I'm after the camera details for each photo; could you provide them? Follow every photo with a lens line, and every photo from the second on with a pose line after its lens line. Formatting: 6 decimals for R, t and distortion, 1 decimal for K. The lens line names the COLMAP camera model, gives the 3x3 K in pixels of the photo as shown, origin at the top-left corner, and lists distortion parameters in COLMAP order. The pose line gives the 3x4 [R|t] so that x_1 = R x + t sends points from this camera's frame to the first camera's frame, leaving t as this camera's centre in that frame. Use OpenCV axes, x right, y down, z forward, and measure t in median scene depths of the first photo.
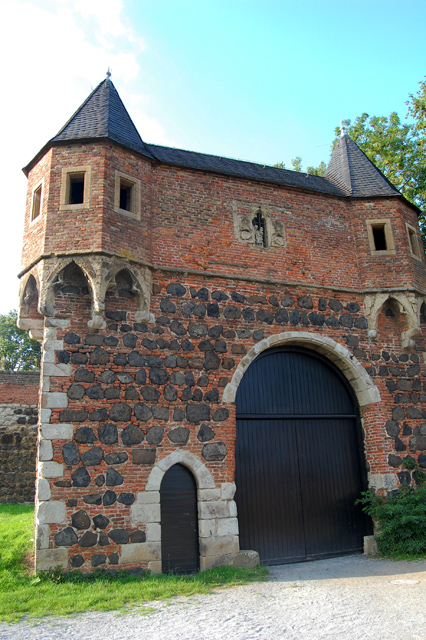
lens RADIAL K [[500.8, 0, 212.6], [0, 500.8, 338.3], [0, 0, 1]] dist [-0.070806, 0.006360]
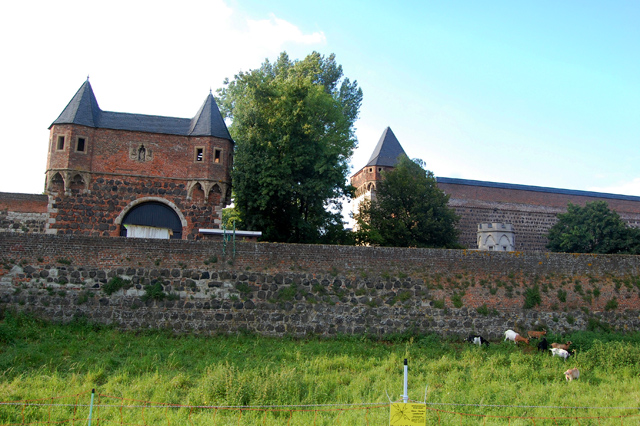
lens RADIAL K [[500.8, 0, 320.0], [0, 500.8, 213.0], [0, 0, 1]] dist [-0.070806, 0.006360]
pose [[0.994258, 0.050667, -0.094254, 1.331903], [-0.036449, 0.988484, 0.146871, -0.351908], [0.100610, -0.142592, 0.984655, -1.473871]]
